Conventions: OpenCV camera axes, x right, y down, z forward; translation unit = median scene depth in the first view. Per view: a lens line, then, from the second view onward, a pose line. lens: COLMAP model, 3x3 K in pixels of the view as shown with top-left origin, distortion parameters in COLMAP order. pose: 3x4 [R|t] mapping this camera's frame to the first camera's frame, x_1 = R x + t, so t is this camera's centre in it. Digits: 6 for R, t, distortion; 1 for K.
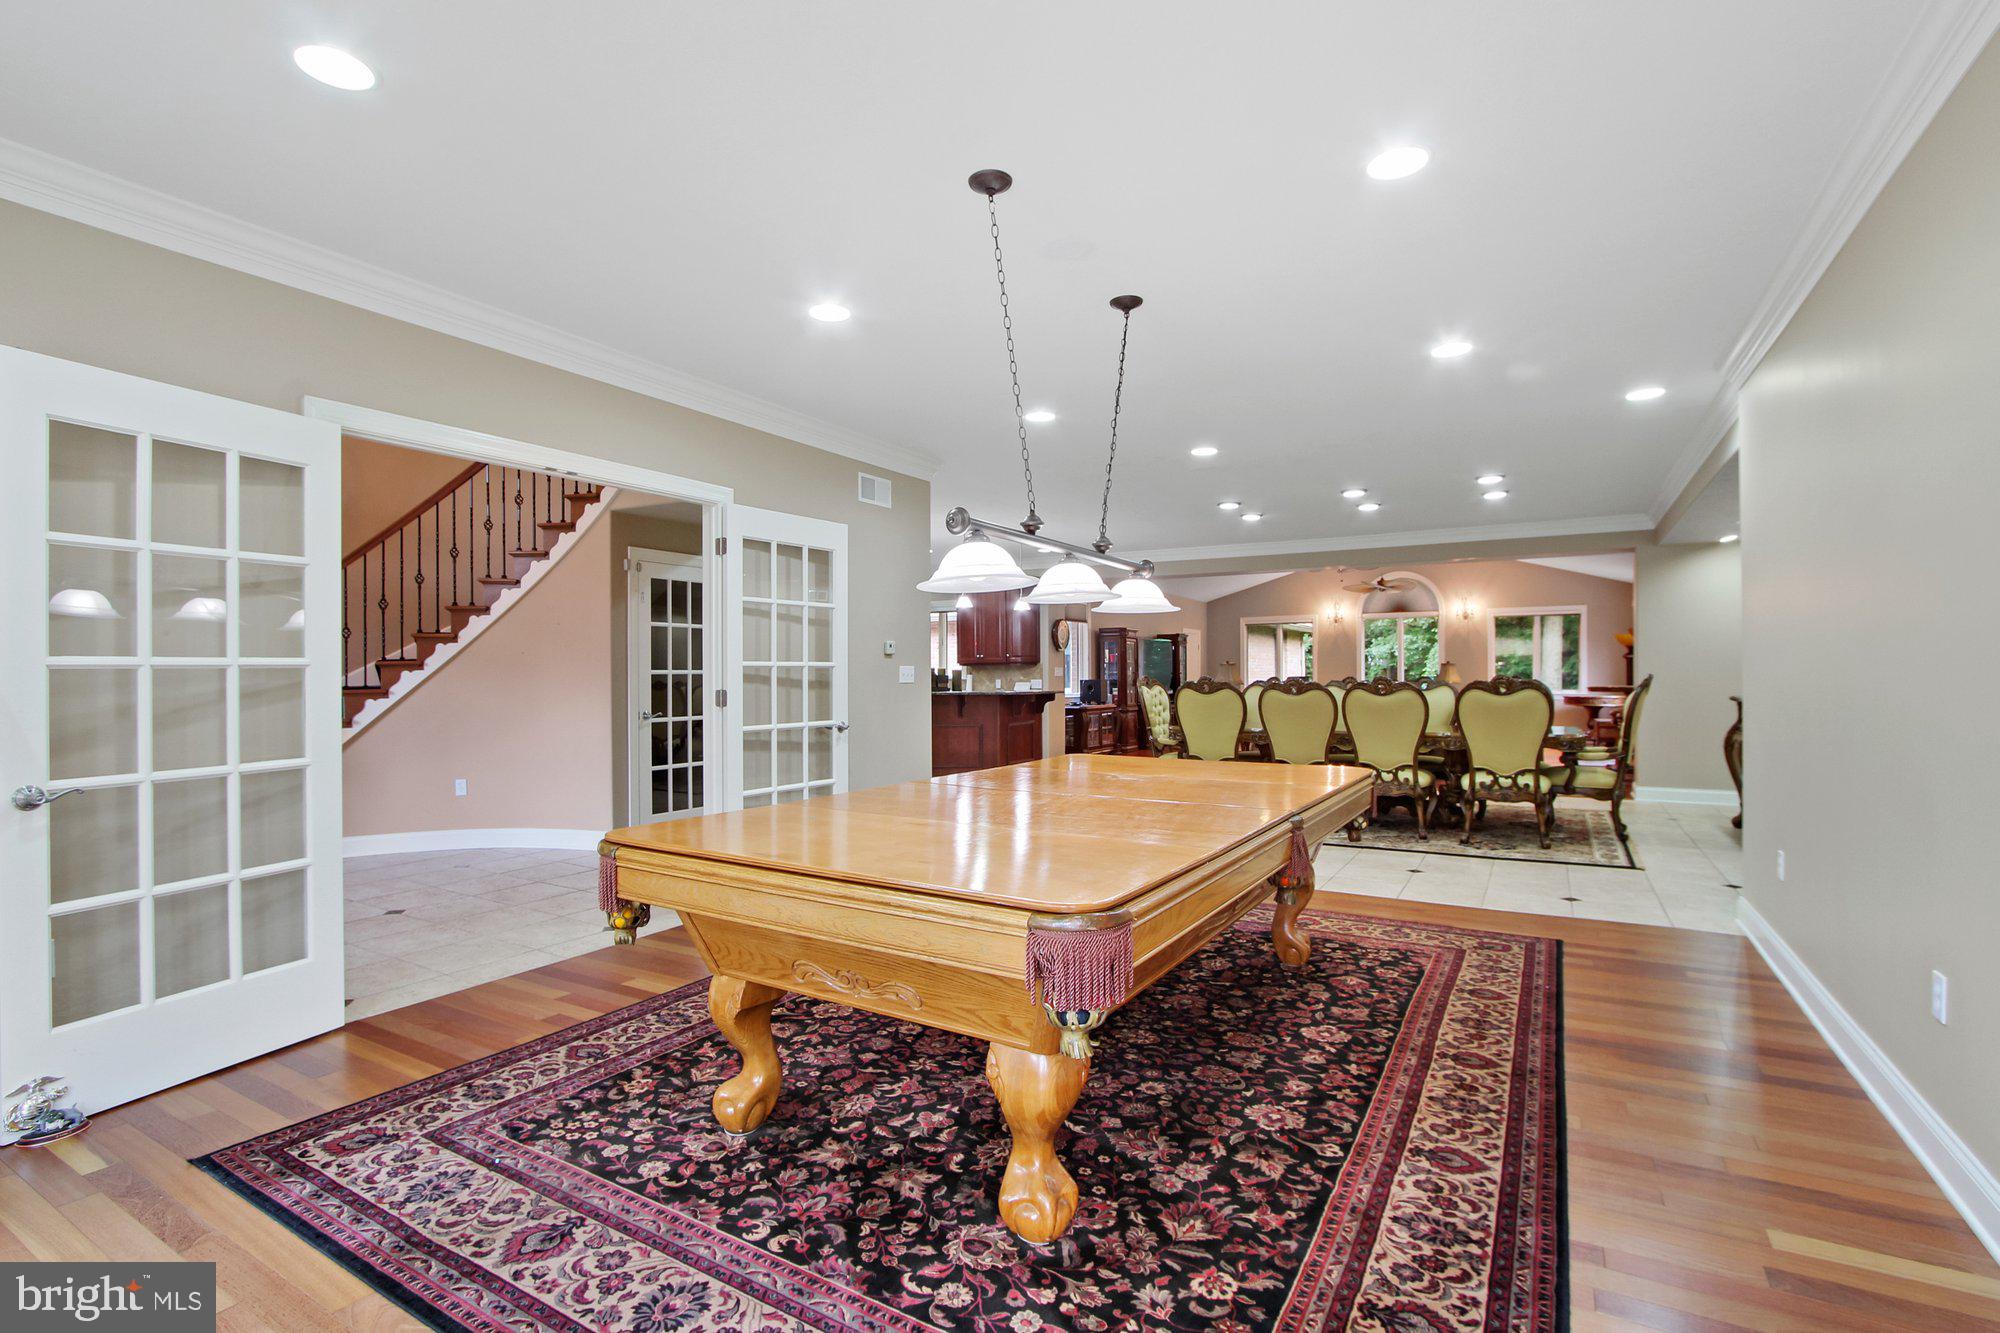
lens RADIAL K [[928.5, 0, 995.4], [0, 928.5, 669.5], [0, 0, 1]] dist [-0.005266, -0.001008]
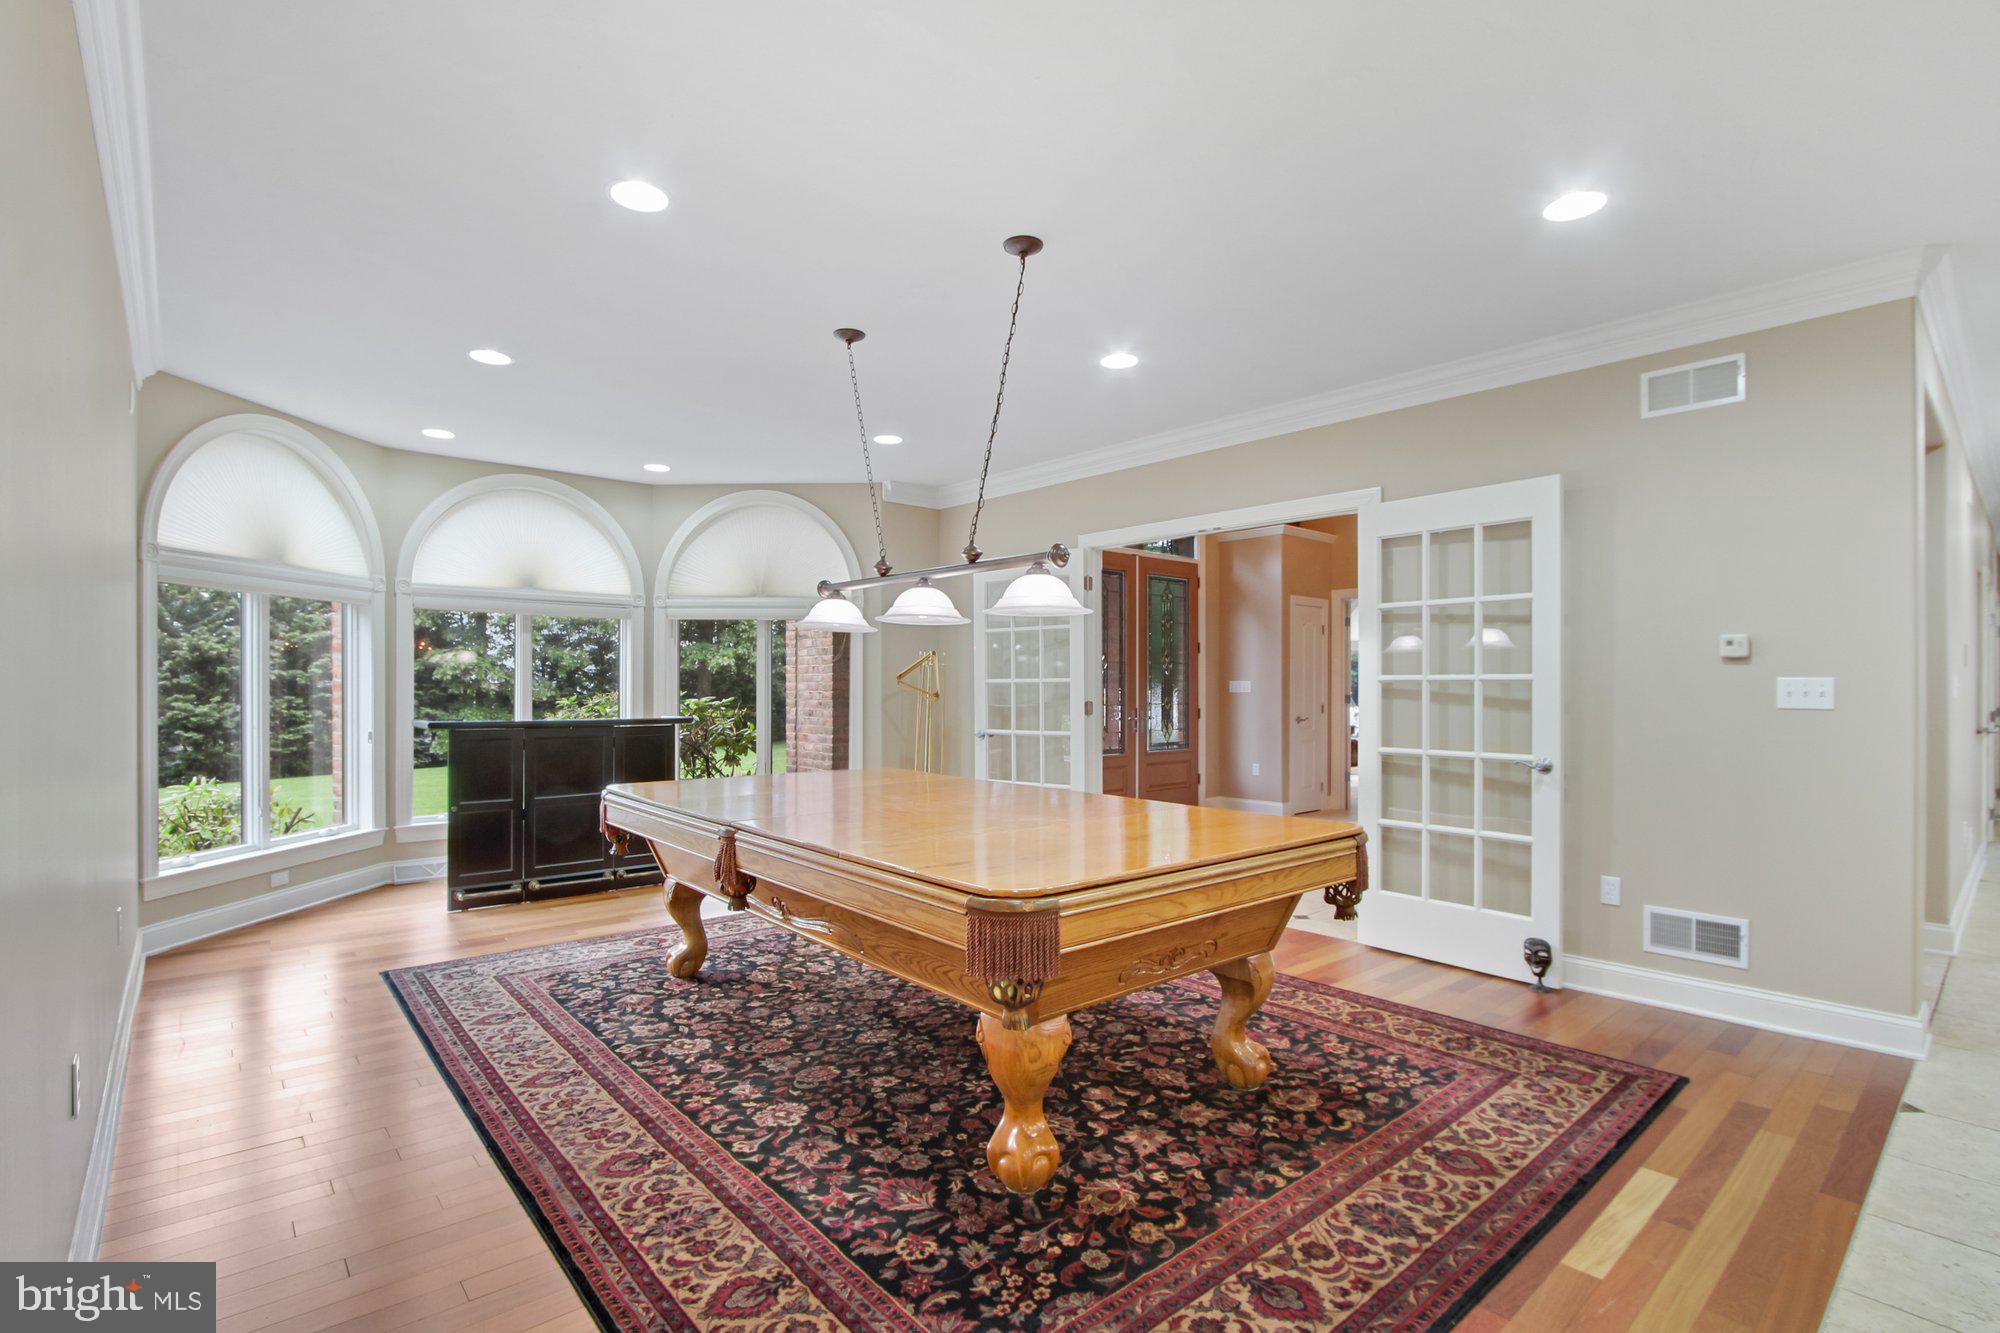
lens RADIAL K [[928.5, 0, 991.6], [0, 928.5, 682.2], [0, 0, 1]] dist [-0.005266, -0.001008]
pose [[-0.317280, -0.005280, -0.948317, 1.252094], [0.001924, 0.999979, -0.006212, 0.003331], [0.948330, -0.003796, -0.317263, 1.650687]]
